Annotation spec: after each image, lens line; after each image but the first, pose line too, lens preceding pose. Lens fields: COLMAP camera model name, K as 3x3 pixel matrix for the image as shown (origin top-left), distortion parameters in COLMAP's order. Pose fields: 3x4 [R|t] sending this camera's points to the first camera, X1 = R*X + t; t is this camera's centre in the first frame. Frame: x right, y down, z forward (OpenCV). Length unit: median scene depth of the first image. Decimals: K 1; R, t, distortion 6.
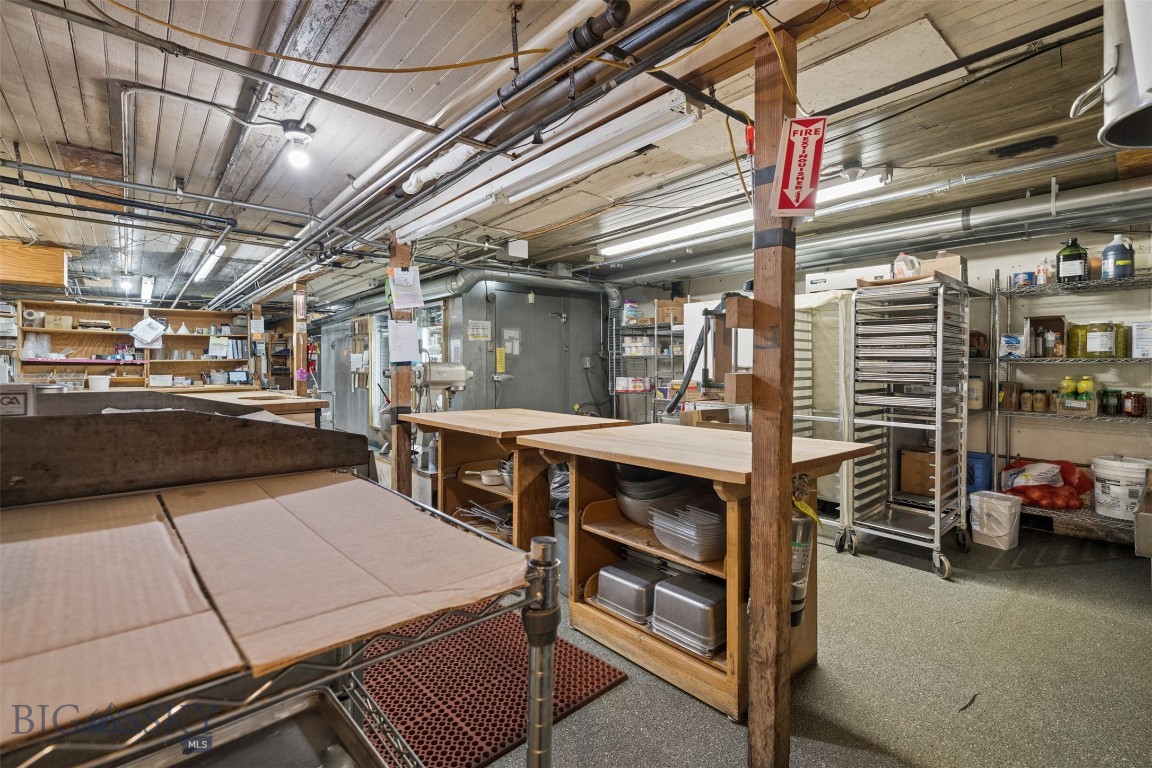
lens RADIAL K [[517.4, 0, 570.2], [0, 517.4, 376.4], [0, 0, 1]] dist [-0.000129, -0.001126]
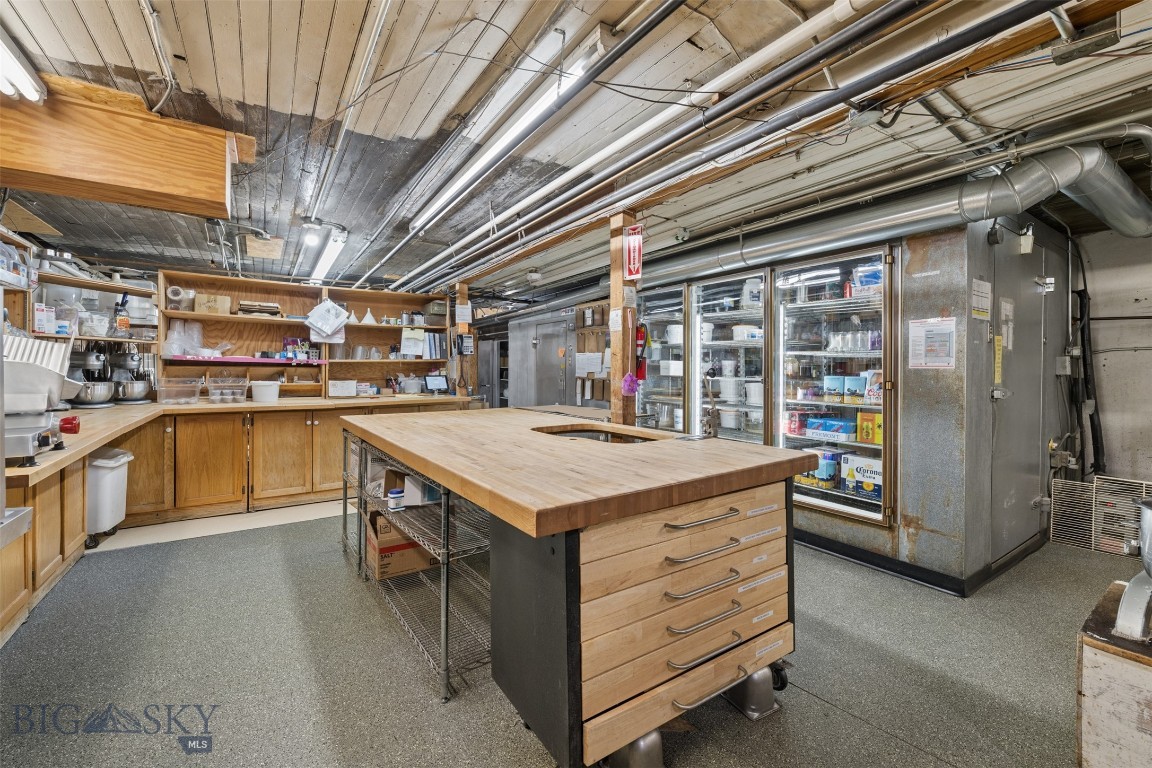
lens RADIAL K [[458.4, 0, 579.8], [0, 458.4, 379.0], [0, 0, 1]] dist [-0.002869, 0.000874]
pose [[0.994821, 0.007754, -0.101343, -0.408844], [-0.008073, 0.999964, -0.002733, -0.005949], [0.101318, 0.003537, 0.994848, 0.410578]]
